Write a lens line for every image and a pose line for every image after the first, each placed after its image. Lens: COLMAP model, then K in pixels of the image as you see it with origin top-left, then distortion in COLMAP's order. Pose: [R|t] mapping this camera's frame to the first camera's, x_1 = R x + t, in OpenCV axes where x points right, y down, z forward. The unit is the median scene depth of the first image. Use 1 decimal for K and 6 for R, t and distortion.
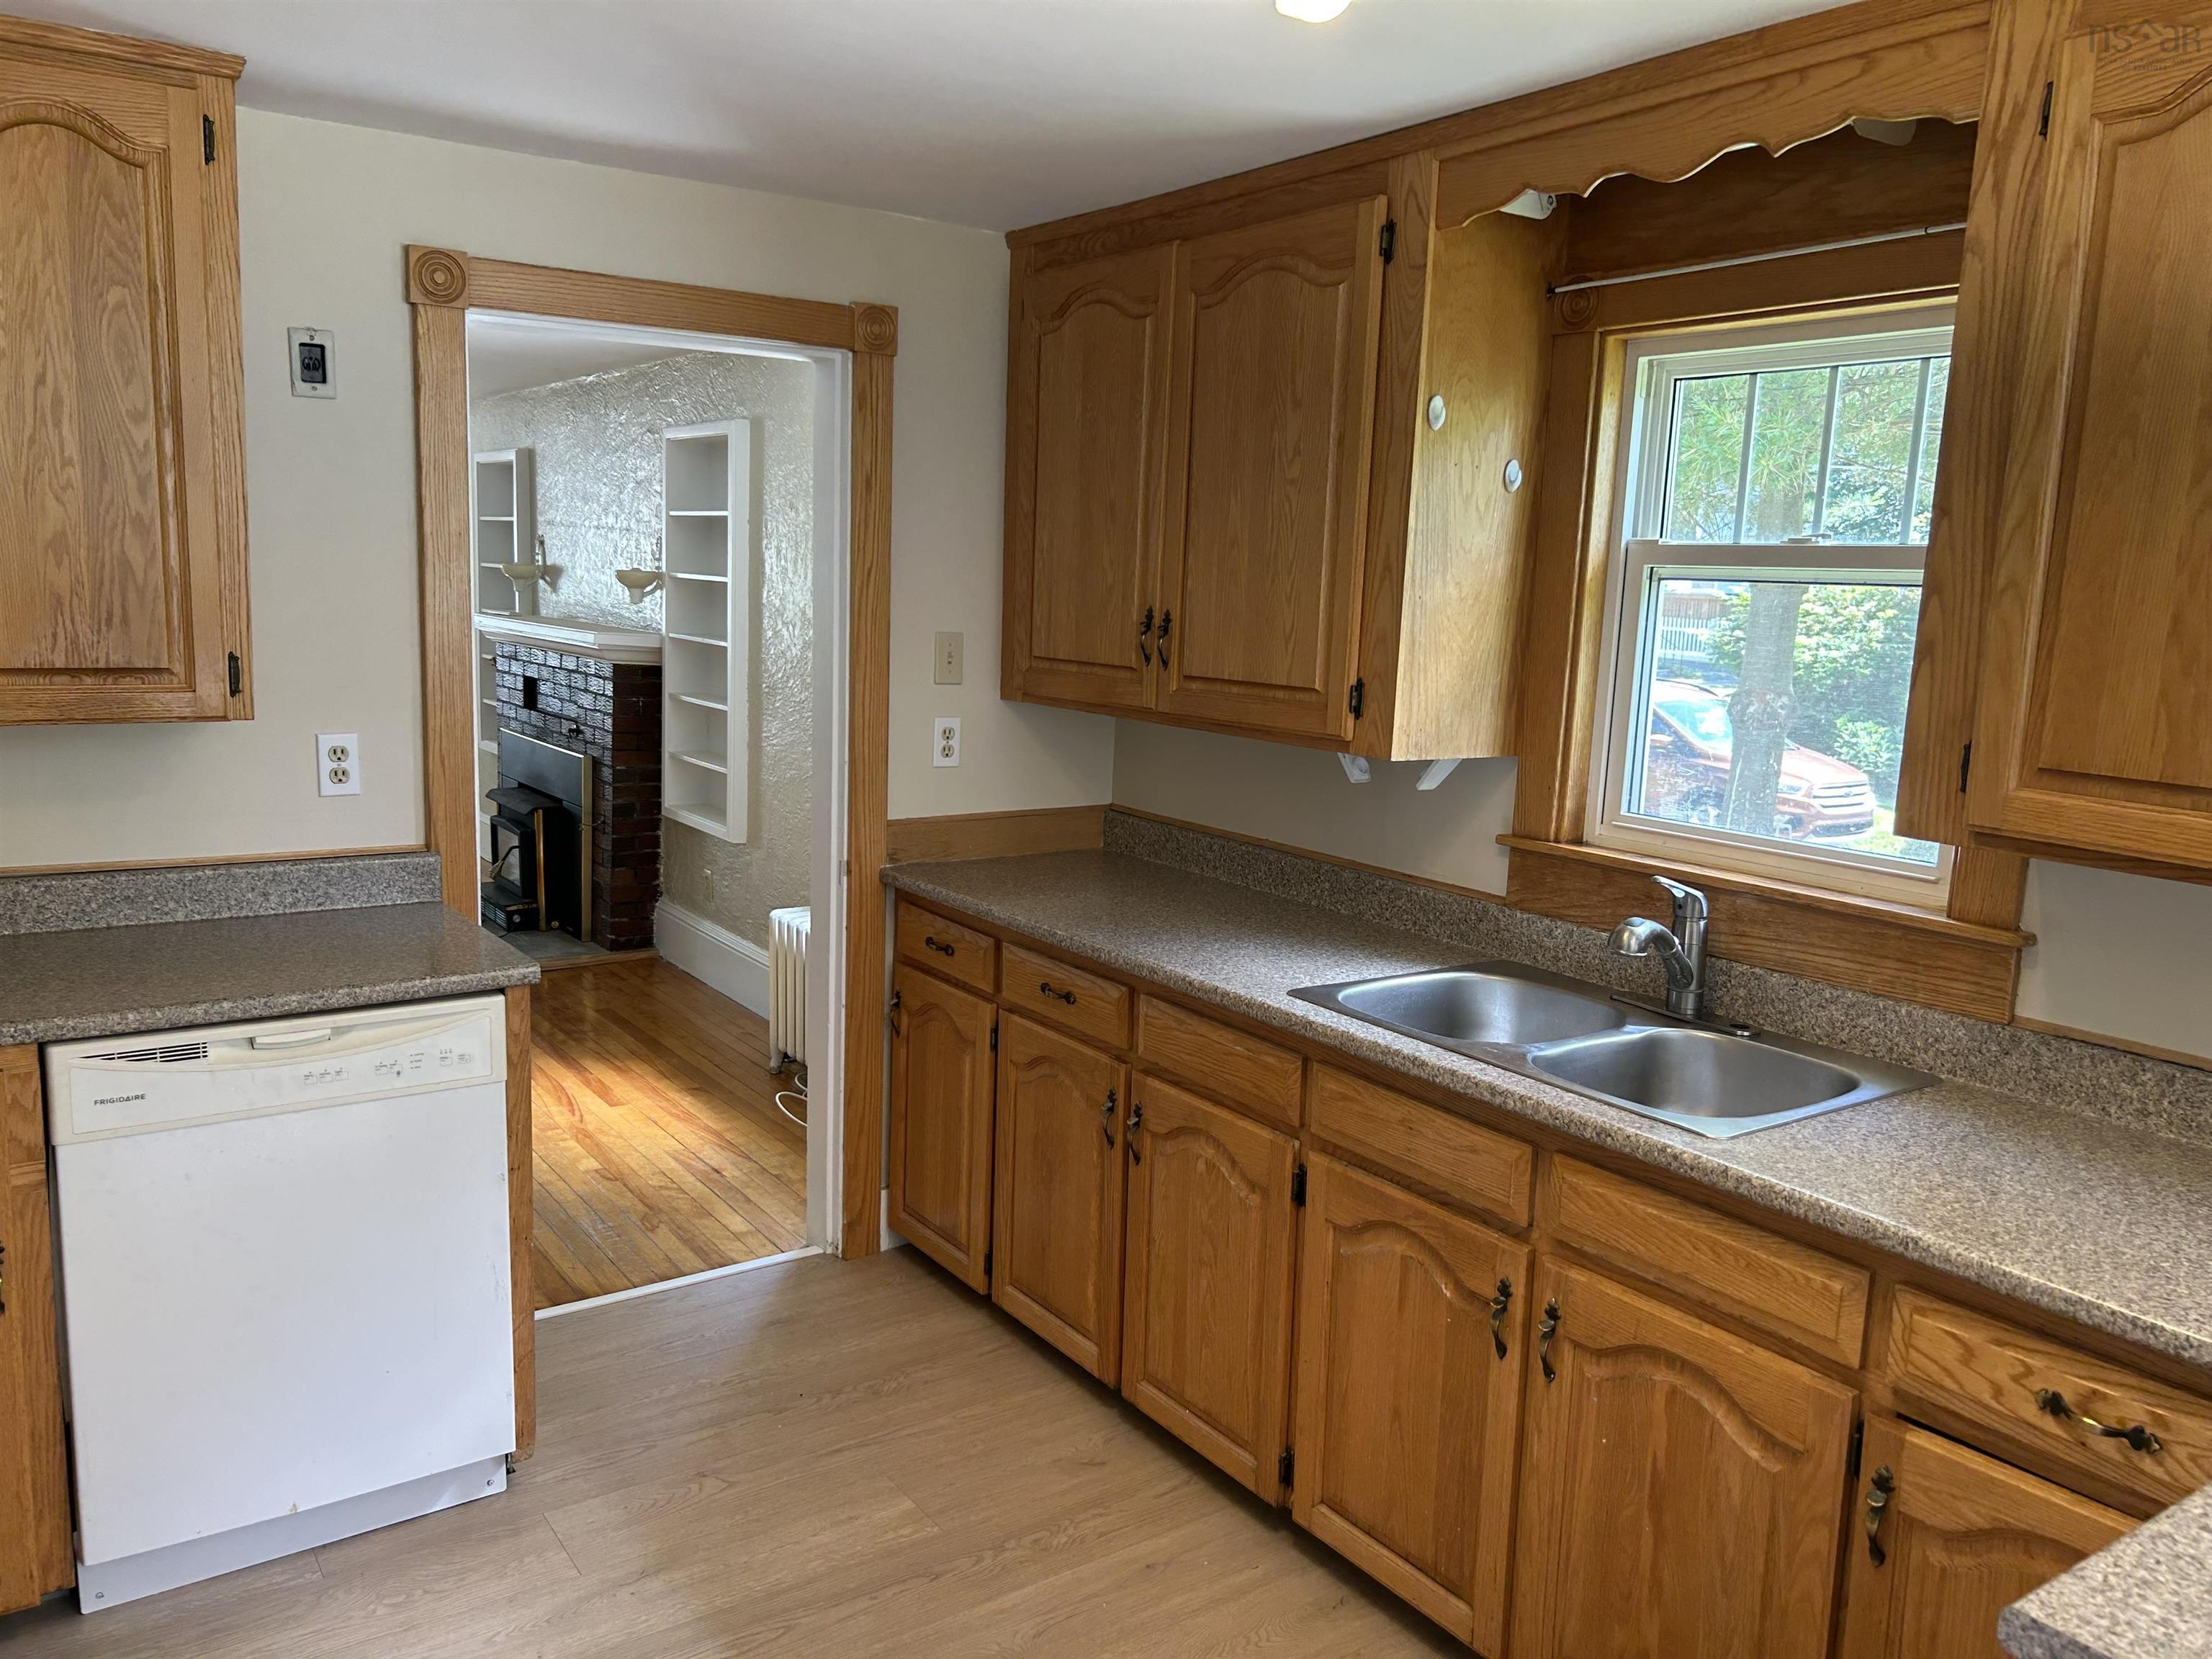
lens RADIAL K [[1670.9, 0, 1084.4], [0, 1670.9, 829.6], [0, 0, 1]] dist [0.054795, -0.060533]
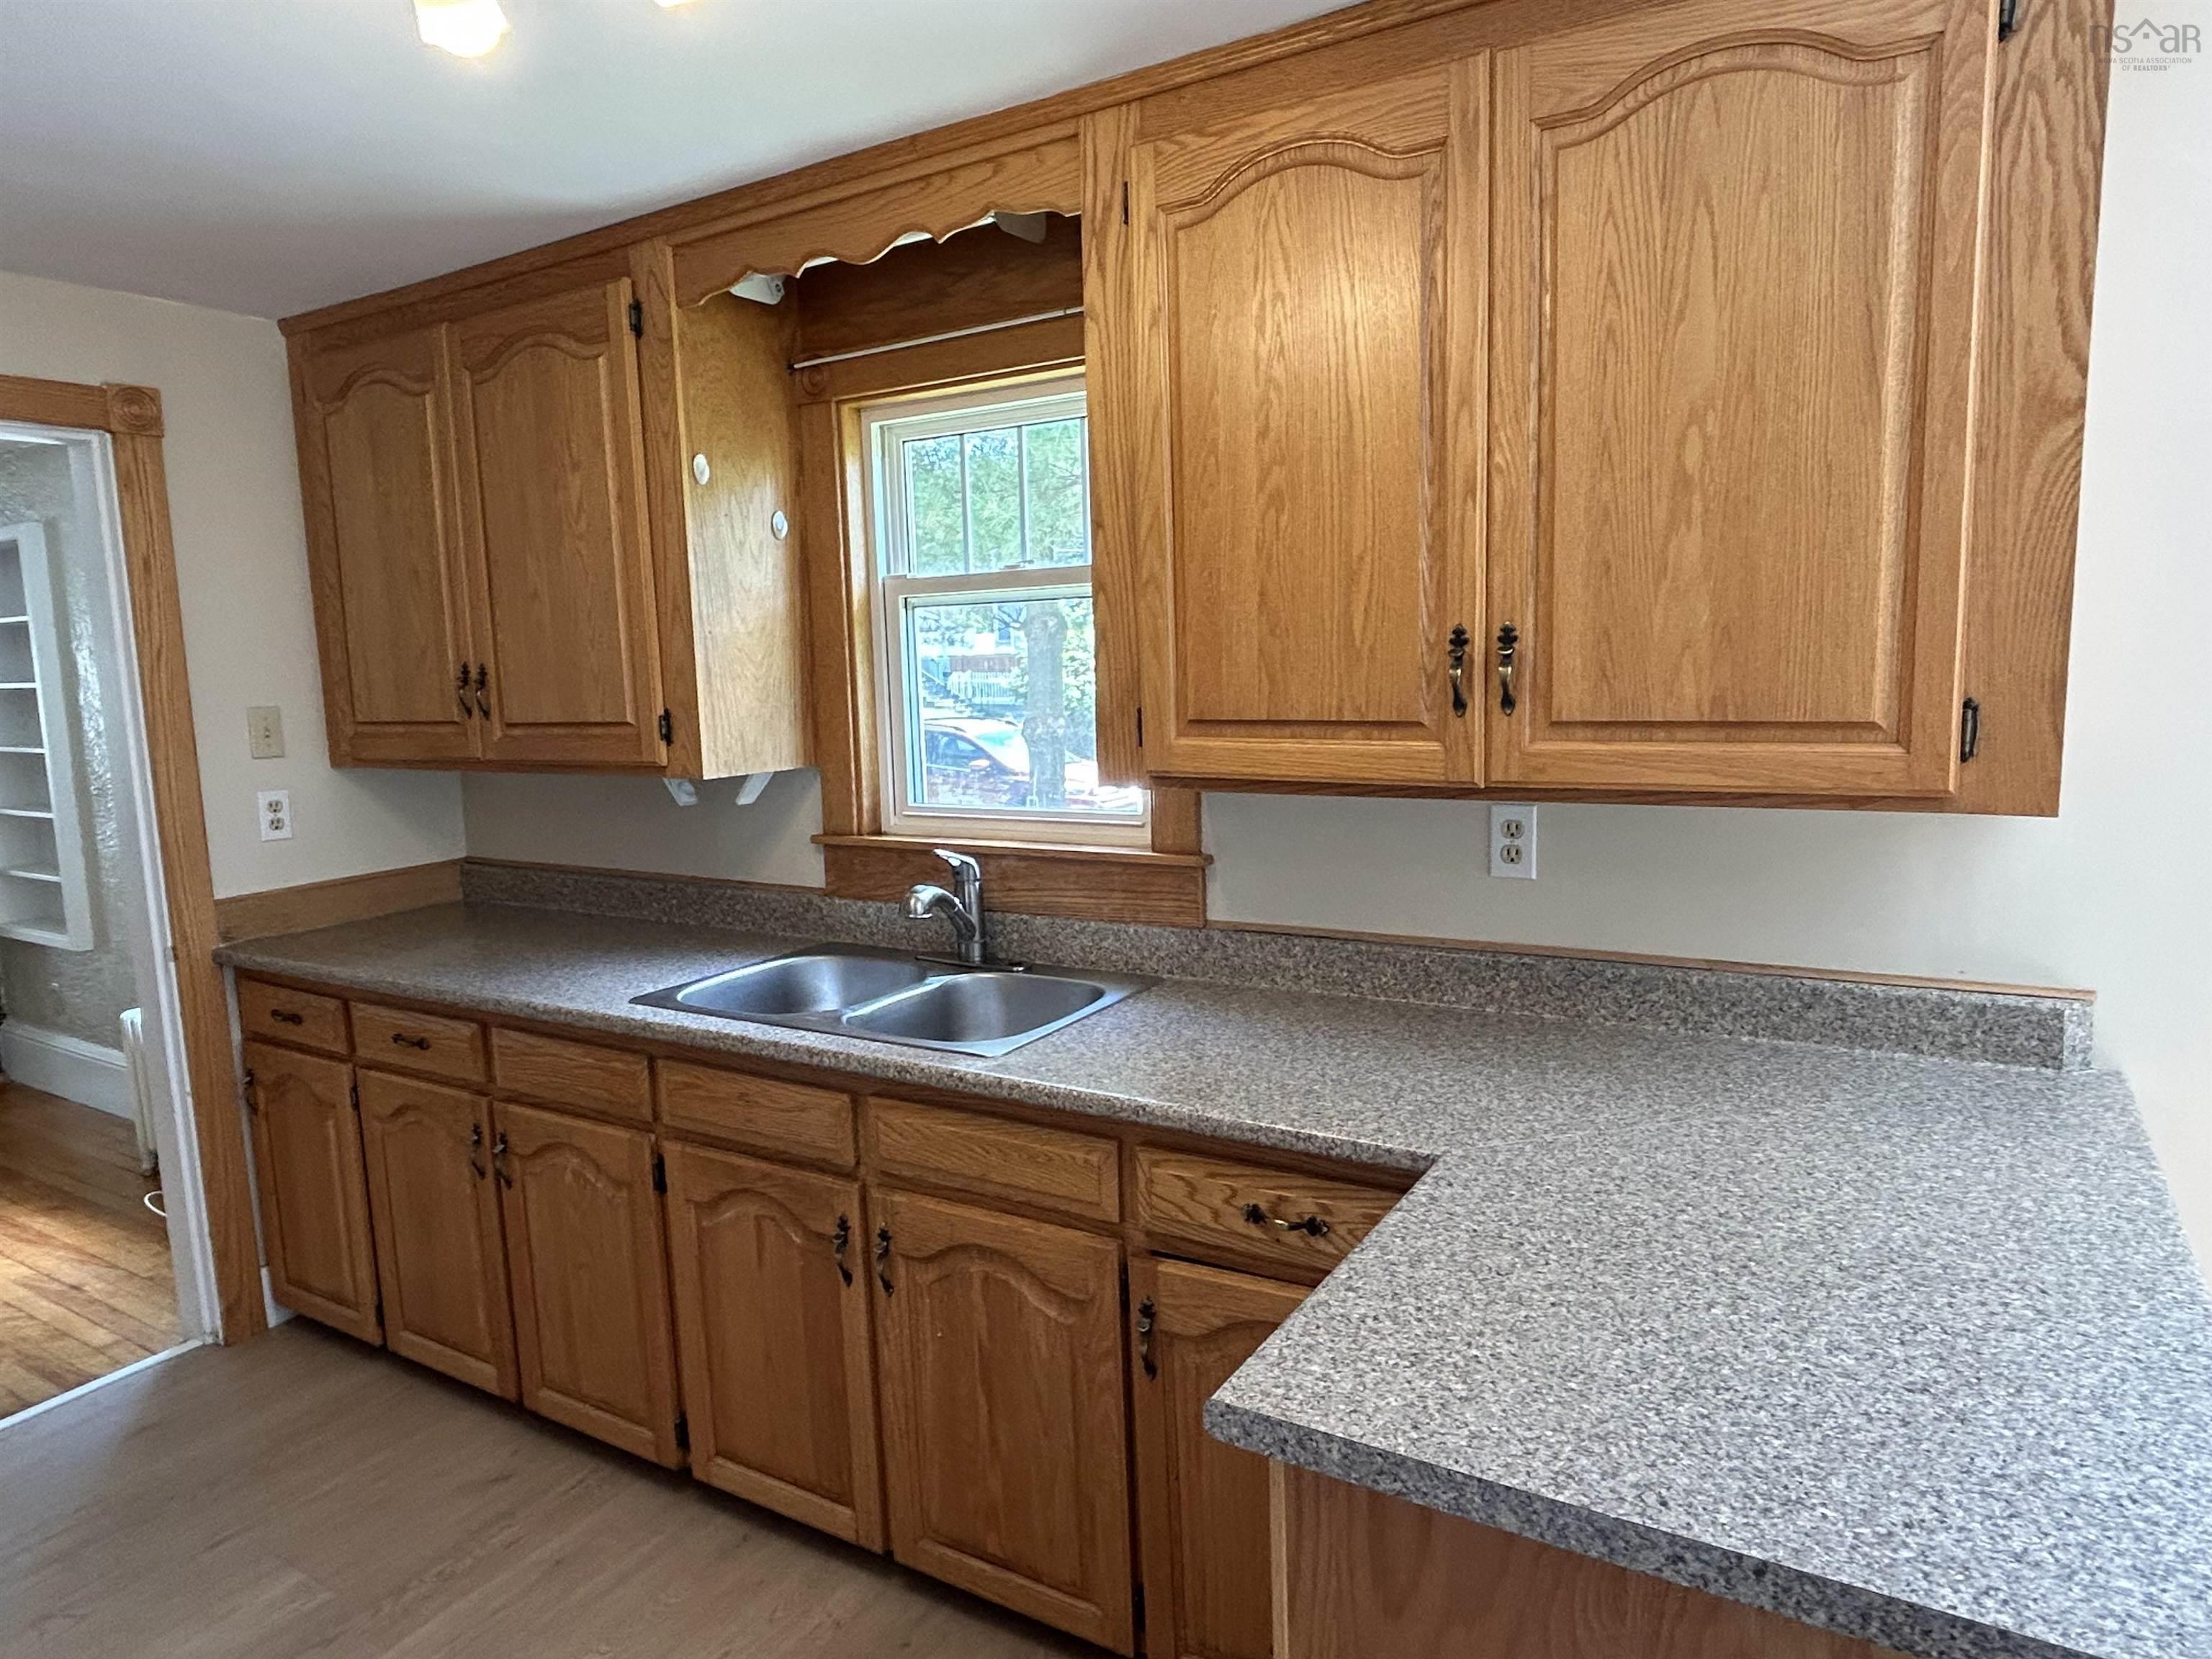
lens RADIAL K [[1361.6, 0, 1106.0], [0, 1361.6, 829.5], [0, 0, 1]] dist [0.014202, -0.028041]
pose [[0.910418, -0.118238, 0.396432, 0.066553], [0.127449, 0.991840, 0.003133, 0.024601], [-0.393568, 0.047673, 0.918059, 0.063425]]
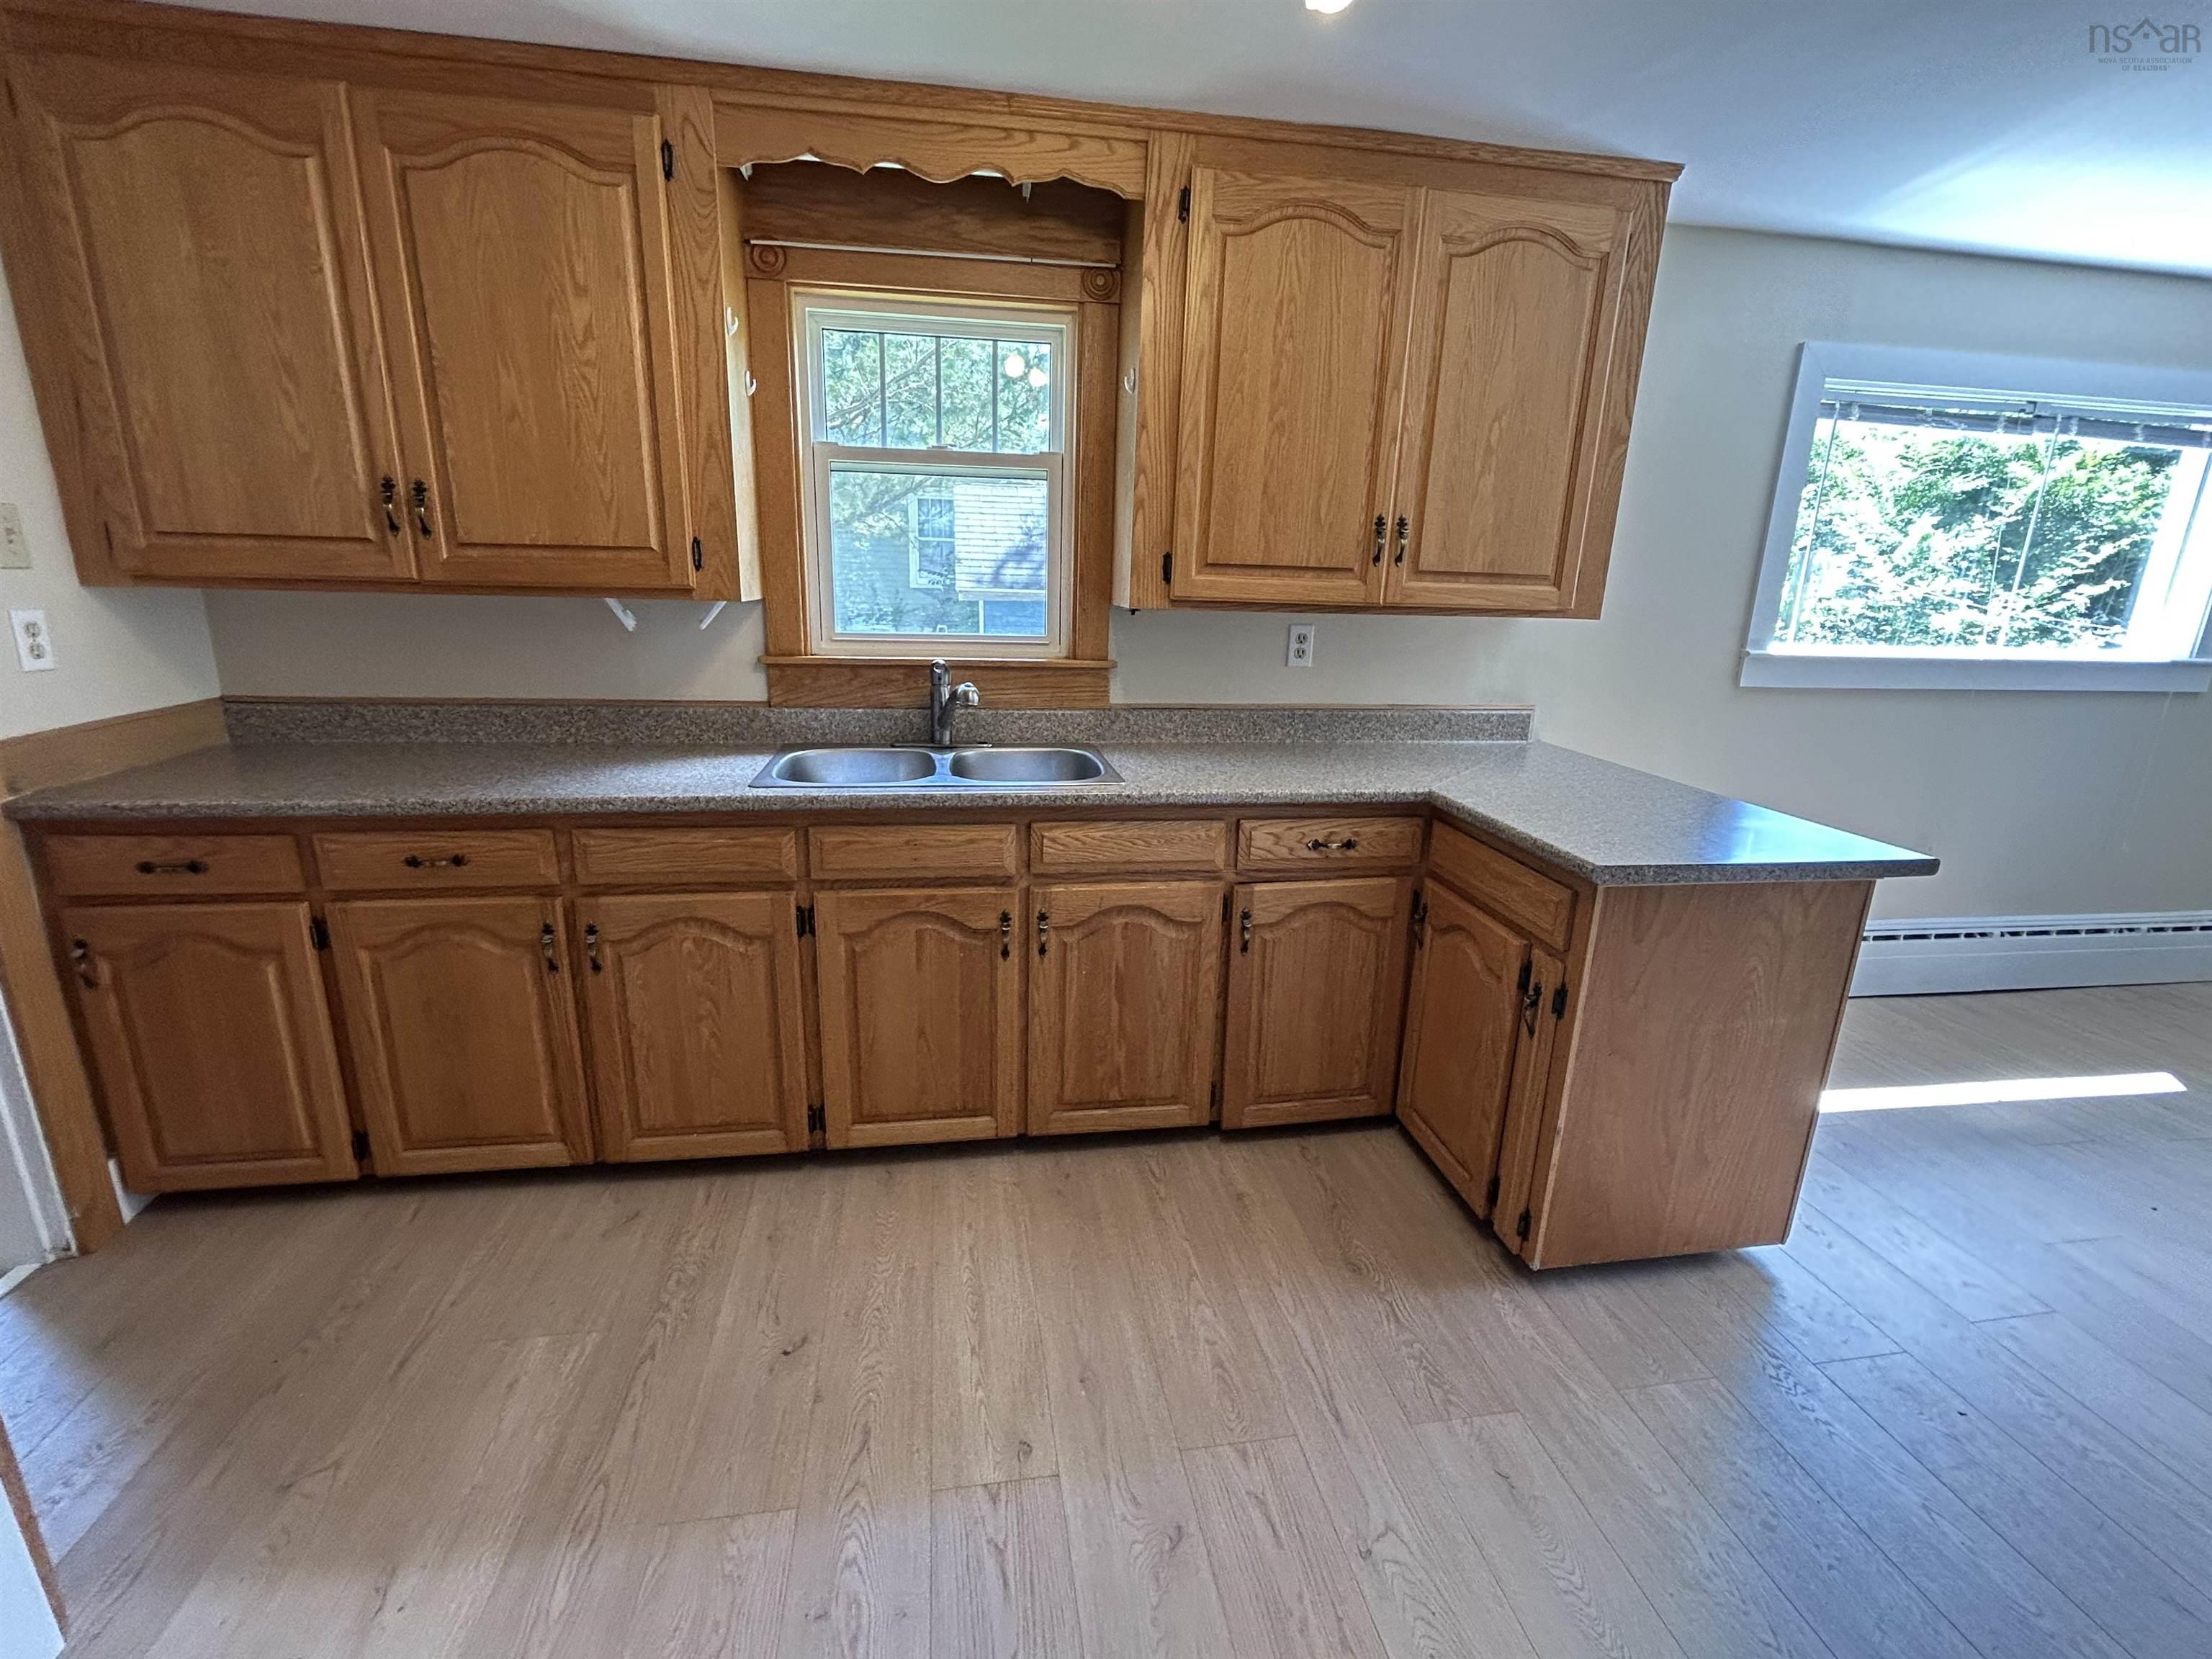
lens RADIAL K [[999.0, 0, 1107.6], [0, 999.0, 838.1], [0, 0, 1]] dist [0.000243, 0.000727]
pose [[0.425093, -0.258921, 0.867327, -0.439467], [0.126327, 0.965807, 0.226404, -0.003097], [-0.896291, 0.013324, 0.443266, 0.416005]]
